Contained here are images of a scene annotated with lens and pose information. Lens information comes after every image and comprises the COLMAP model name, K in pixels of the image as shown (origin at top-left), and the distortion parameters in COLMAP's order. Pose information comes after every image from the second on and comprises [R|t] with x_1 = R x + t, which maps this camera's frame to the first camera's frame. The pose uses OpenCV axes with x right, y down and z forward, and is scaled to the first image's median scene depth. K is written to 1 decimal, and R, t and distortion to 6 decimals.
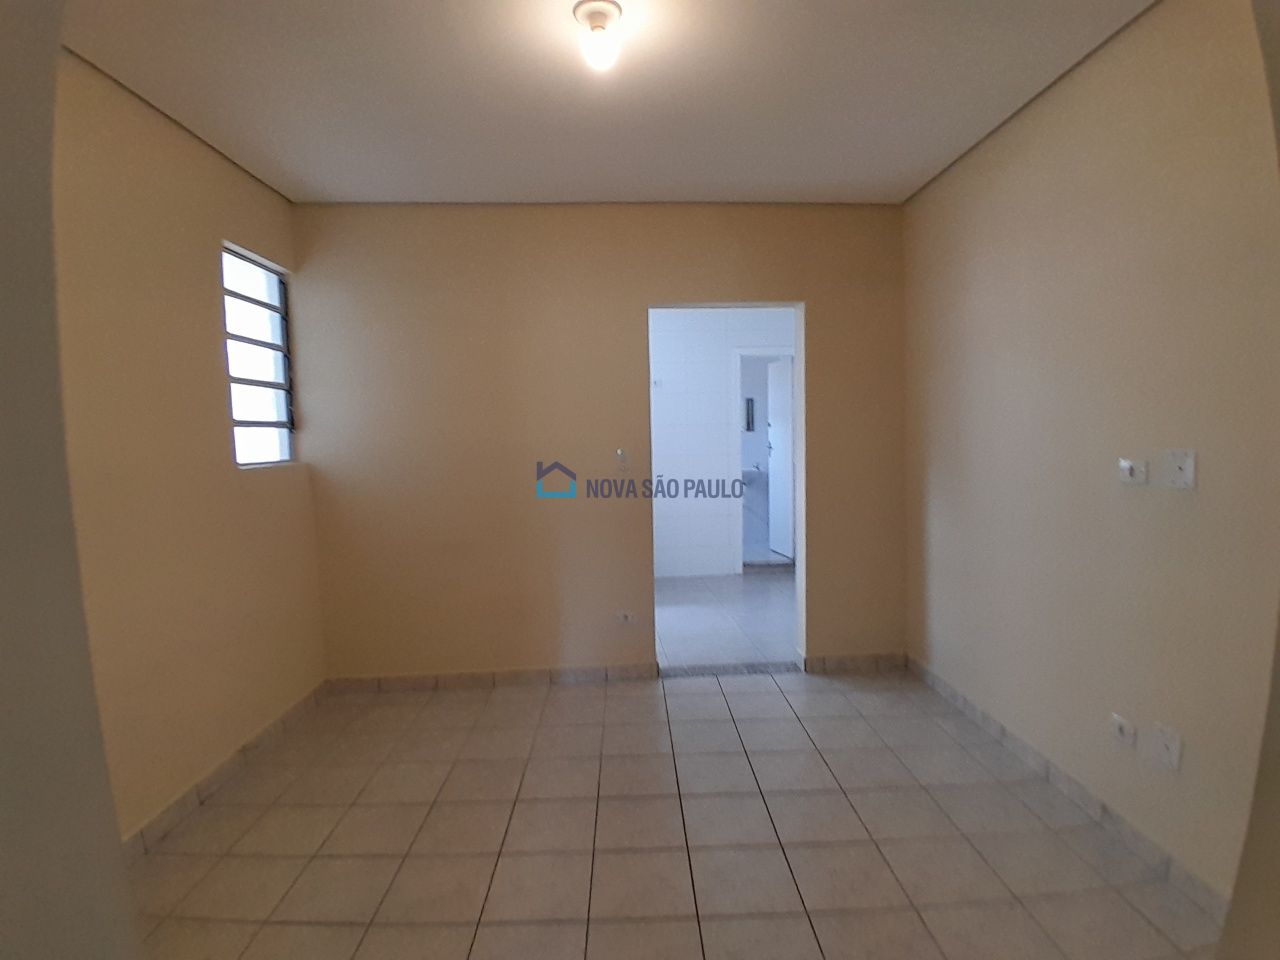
lens RADIAL K [[637.3, 0, 638.6], [0, 637.3, 483.3], [0, 0, 1]] dist [0.005853, -0.049449]
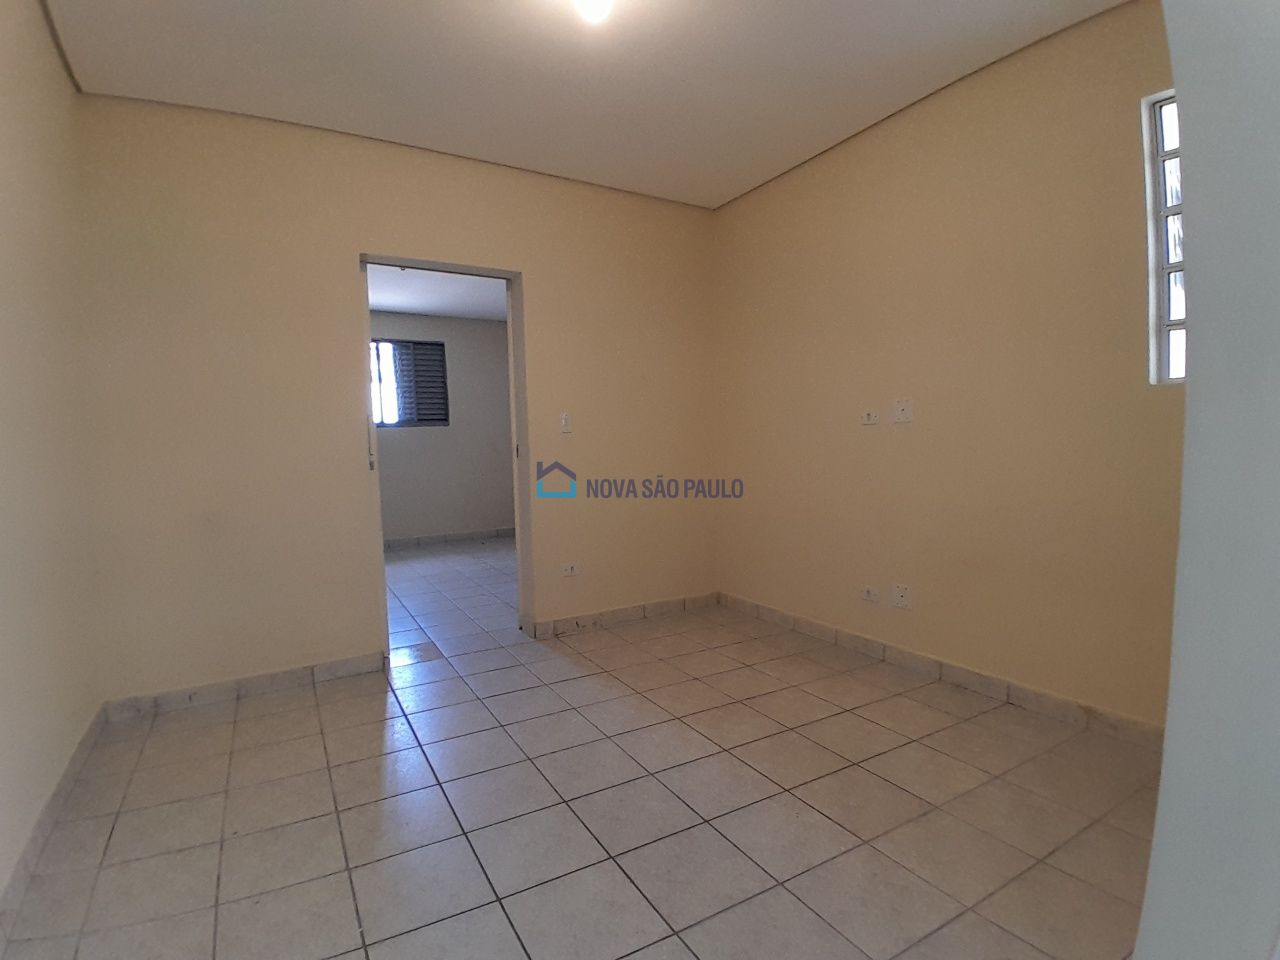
lens RADIAL K [[642.0, 0, 640.0], [0, 642.0, 480.0], [0, 0, 1]] dist [0.002013, -0.046154]
pose [[-0.872644, 0.056585, -0.485068, 0.249033], [-0.008221, 0.991422, 0.130443, 0.001262], [0.488288, 0.117818, -0.864693, 1.133519]]
